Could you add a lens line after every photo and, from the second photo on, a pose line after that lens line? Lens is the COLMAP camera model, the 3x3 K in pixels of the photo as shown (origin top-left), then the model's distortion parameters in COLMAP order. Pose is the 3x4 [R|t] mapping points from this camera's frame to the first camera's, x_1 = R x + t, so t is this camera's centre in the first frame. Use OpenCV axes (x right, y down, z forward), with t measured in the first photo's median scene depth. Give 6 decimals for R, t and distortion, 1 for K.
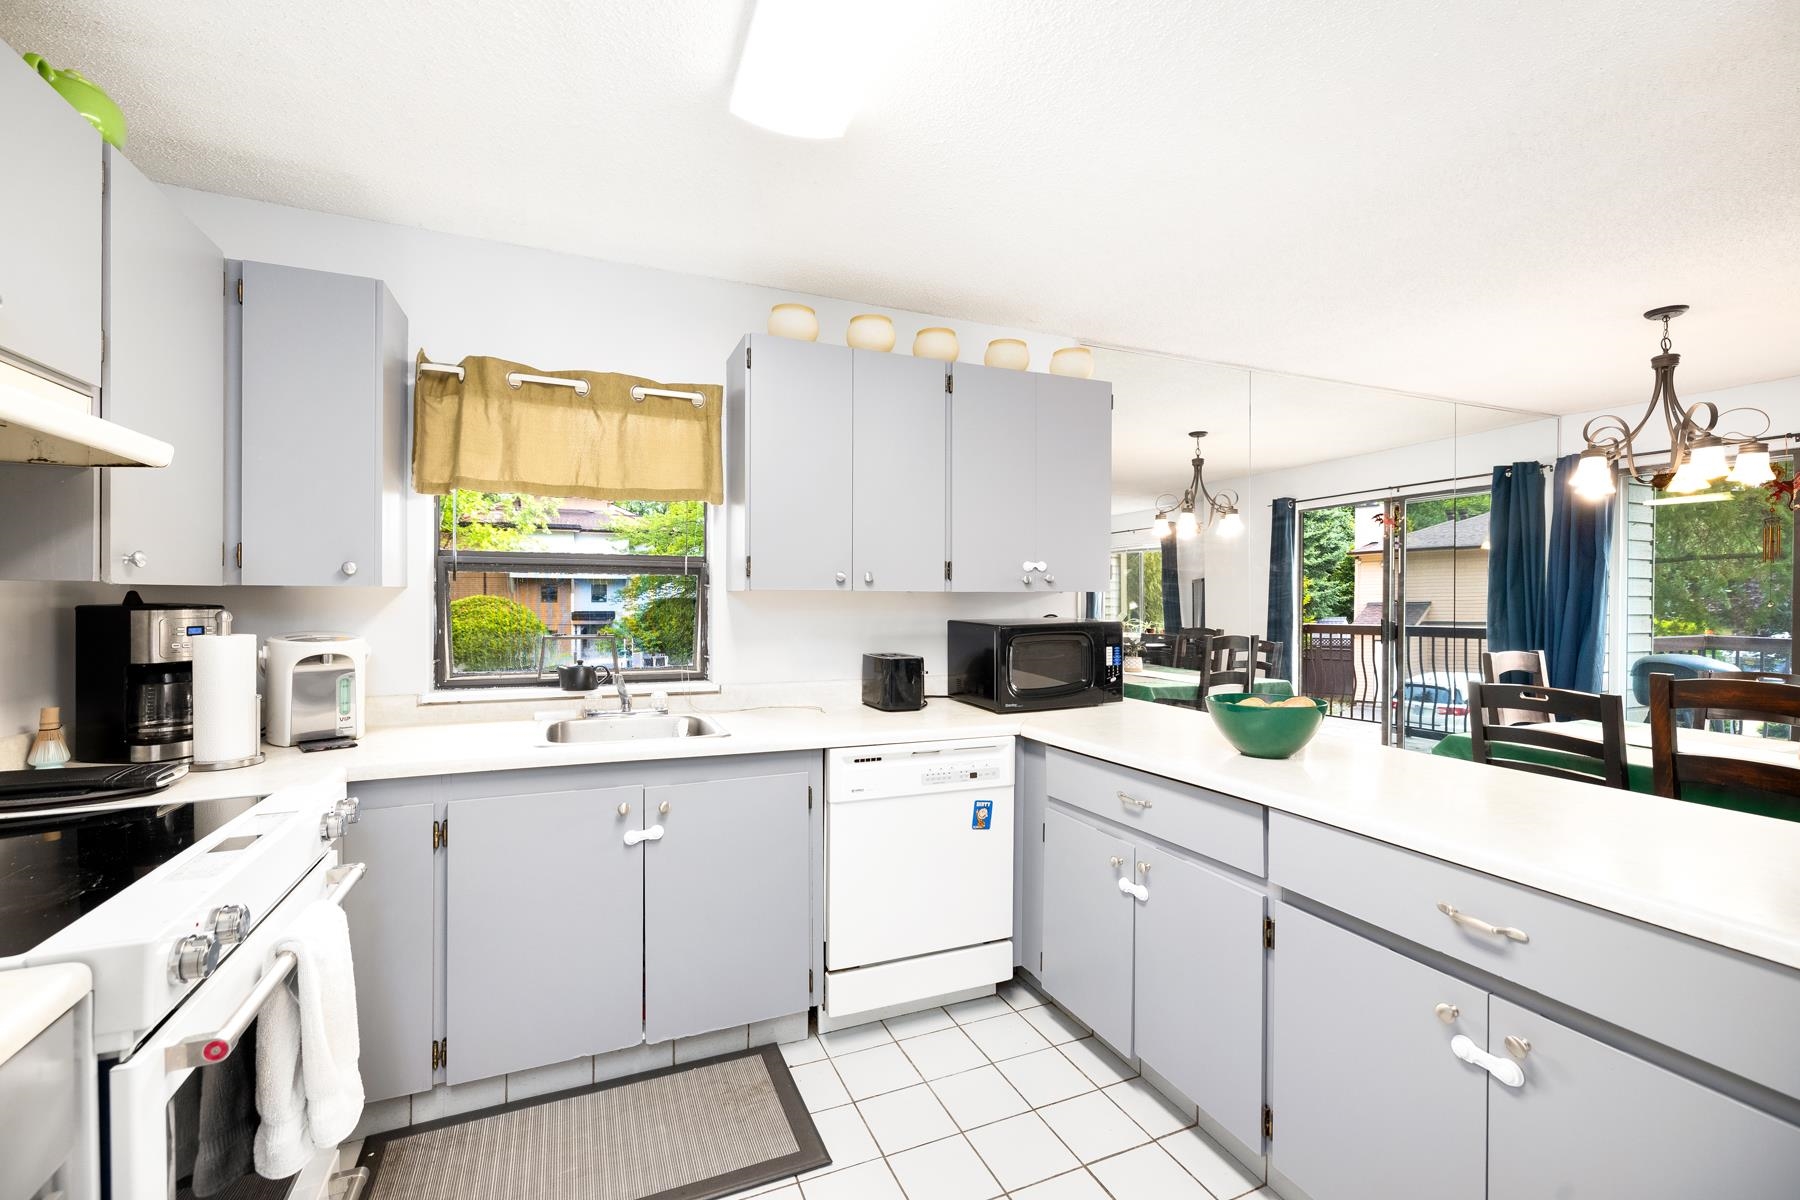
lens RADIAL K [[752.2, 0, 894.9], [0, 752.2, 593.2], [0, 0, 1]] dist [-0.003107, -0.000106]
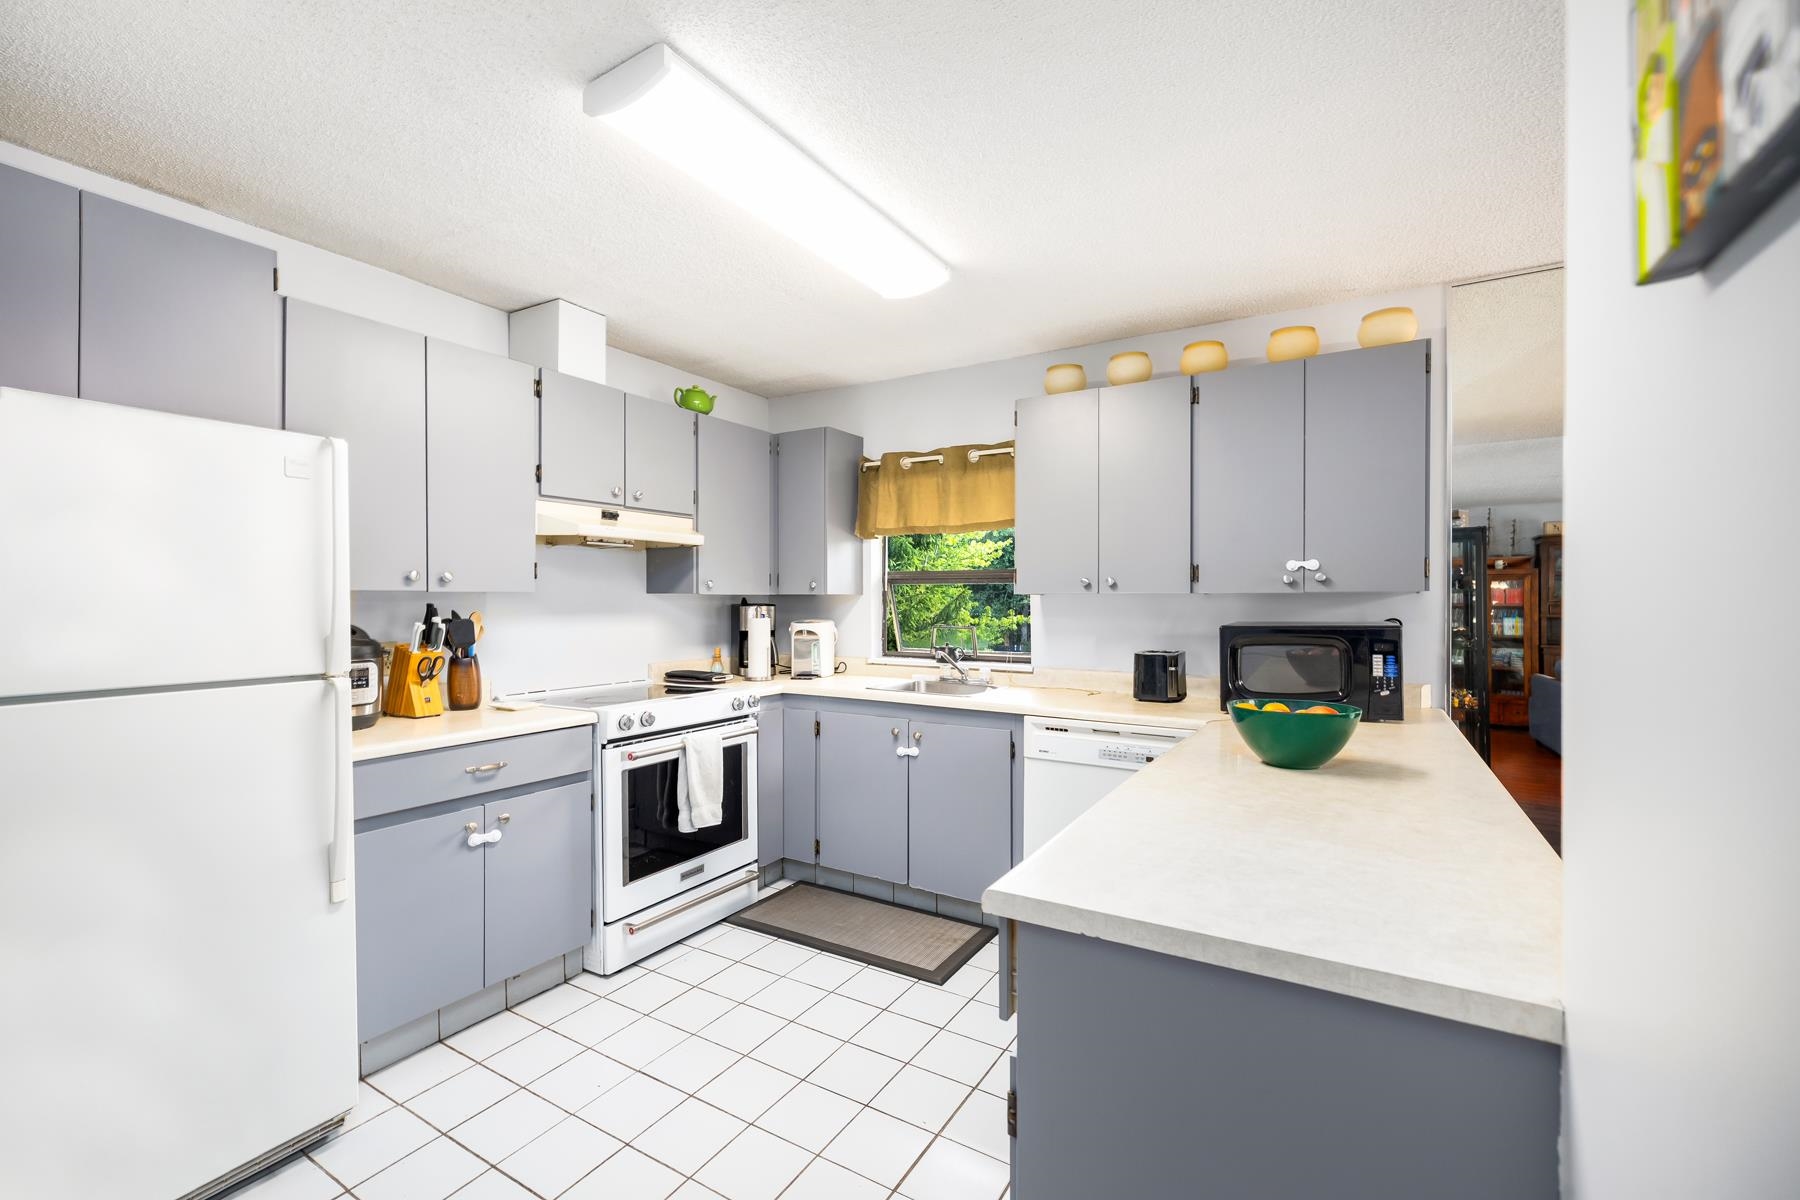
lens RADIAL K [[752.2, 0, 900.2], [0, 752.2, 604.2], [0, 0, 1]] dist [-0.003107, -0.000106]
pose [[0.589646, -0.001433, -0.807661, 0.779645], [0.004957, 0.999986, 0.001845, 0.010477], [0.807647, -0.005091, 0.589645, 0.056509]]
